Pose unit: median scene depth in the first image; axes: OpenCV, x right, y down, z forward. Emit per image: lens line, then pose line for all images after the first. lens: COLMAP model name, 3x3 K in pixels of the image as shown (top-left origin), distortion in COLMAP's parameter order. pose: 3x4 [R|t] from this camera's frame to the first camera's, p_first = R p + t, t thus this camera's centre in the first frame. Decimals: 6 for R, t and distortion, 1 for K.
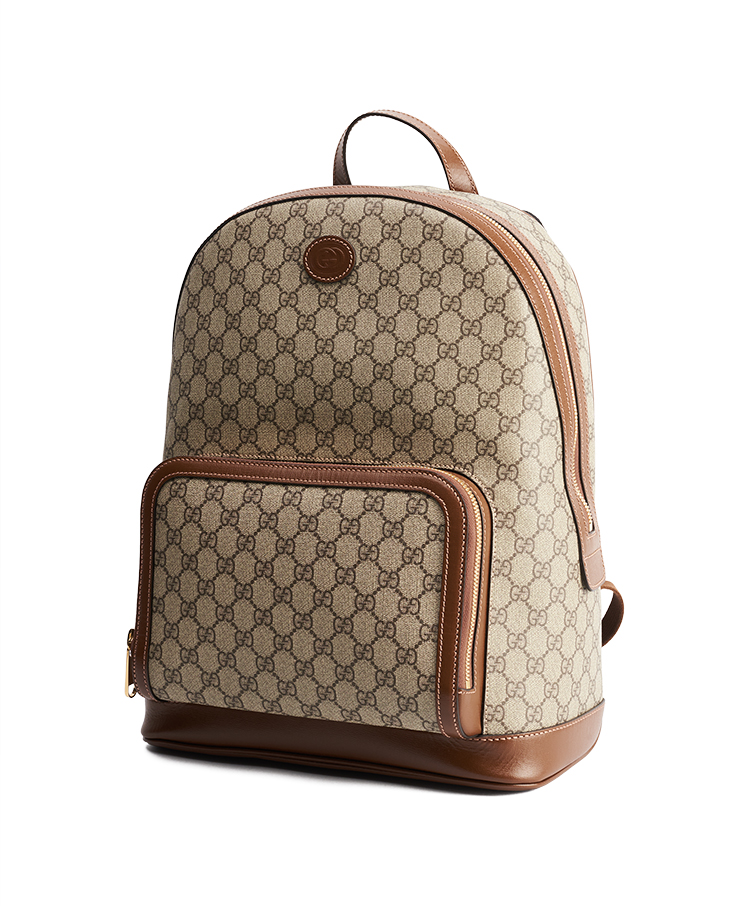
lens RADIAL K [[1887.4, 0, 372.1], [0, 1887.4, 381.5], [0, 0, 1]] dist [-0.137337, -0.053831]
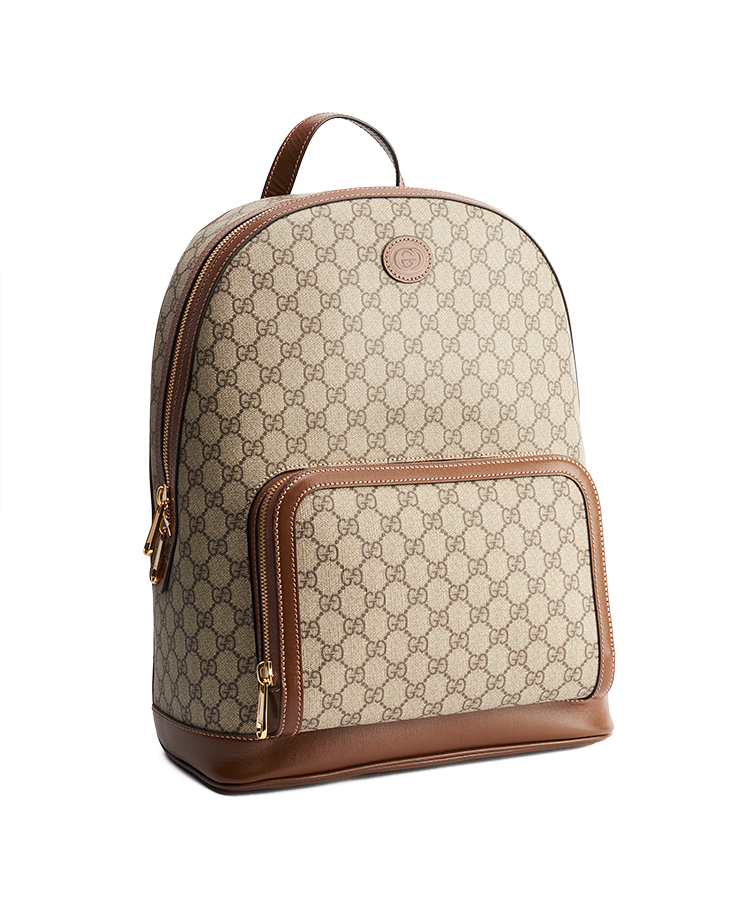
lens RADIAL K [[1887.4, 0, 372.1], [0, 1887.4, 381.5], [0, 0, 1]] dist [-0.137337, -0.053831]
pose [[0.633796, -0.047177, 0.772060, -0.824812], [0.062832, 0.997980, 0.009402, -0.010728], [-0.770944, 0.042551, 0.635480, 0.384825]]
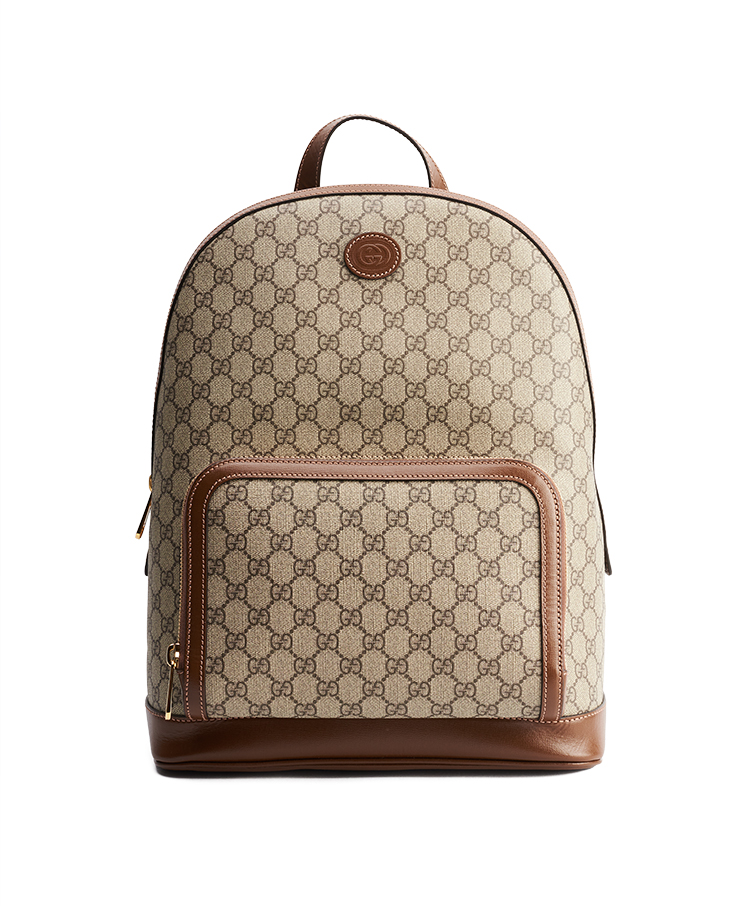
lens RADIAL K [[1887.4, 0, 372.1], [0, 1887.4, 381.5], [0, 0, 1]] dist [-0.137337, -0.053831]
pose [[0.894515, -0.005781, 0.447000, -0.474964], [0.024795, 0.999019, -0.036698, 0.038484], [-0.446350, 0.043910, 0.893781, 0.115423]]
